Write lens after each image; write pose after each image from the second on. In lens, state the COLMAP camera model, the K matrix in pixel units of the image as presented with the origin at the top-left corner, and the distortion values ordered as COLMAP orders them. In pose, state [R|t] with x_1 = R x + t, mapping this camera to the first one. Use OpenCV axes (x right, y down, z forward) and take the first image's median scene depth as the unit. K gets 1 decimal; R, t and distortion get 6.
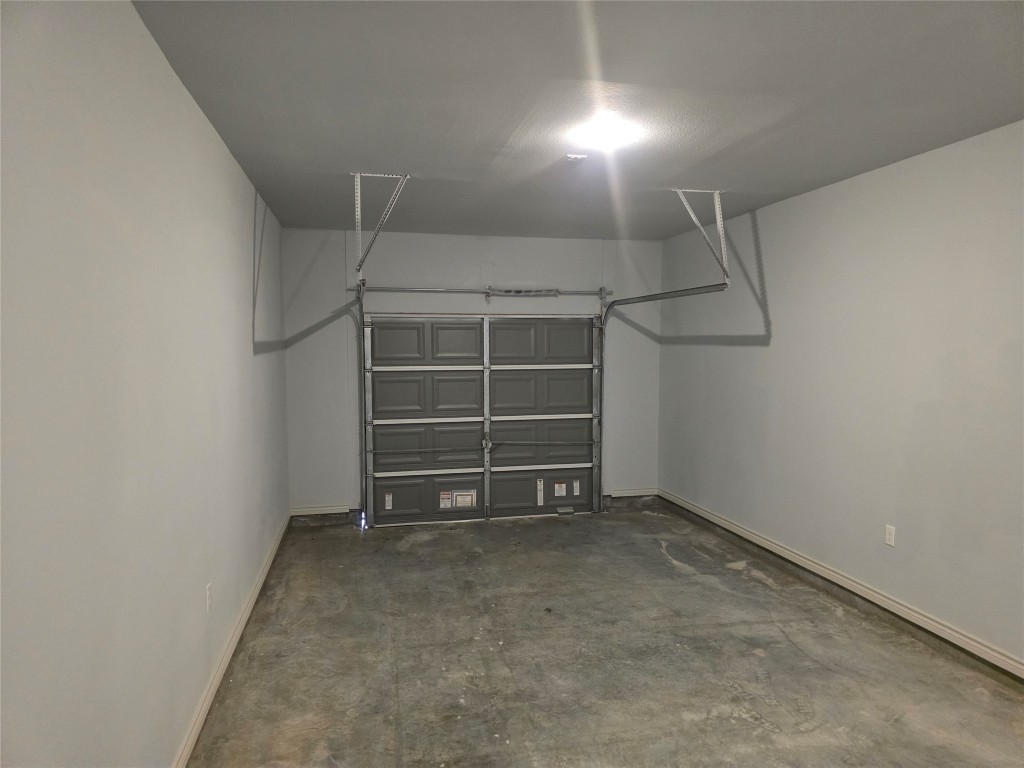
lens RADIAL K [[684.5, 0, 512.4], [0, 684.5, 383.8], [0, 0, 1]] dist [0.011658, -0.000077]
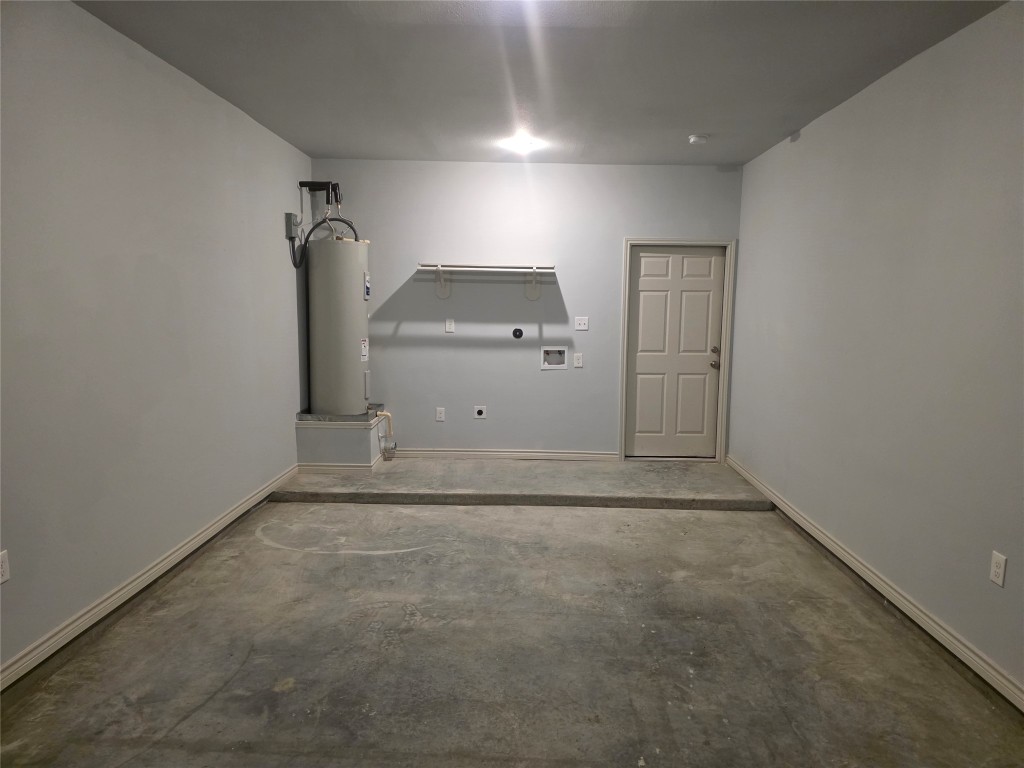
lens RADIAL K [[684.5, 0, 512.9], [0, 684.5, 384.3], [0, 0, 1]] dist [0.011658, -0.000077]
pose [[-0.971062, -0.042565, 0.235005, -0.041160], [-0.000633, 0.984445, 0.175693, -0.063146], [-0.238828, 0.170460, -0.955984, 1.822193]]
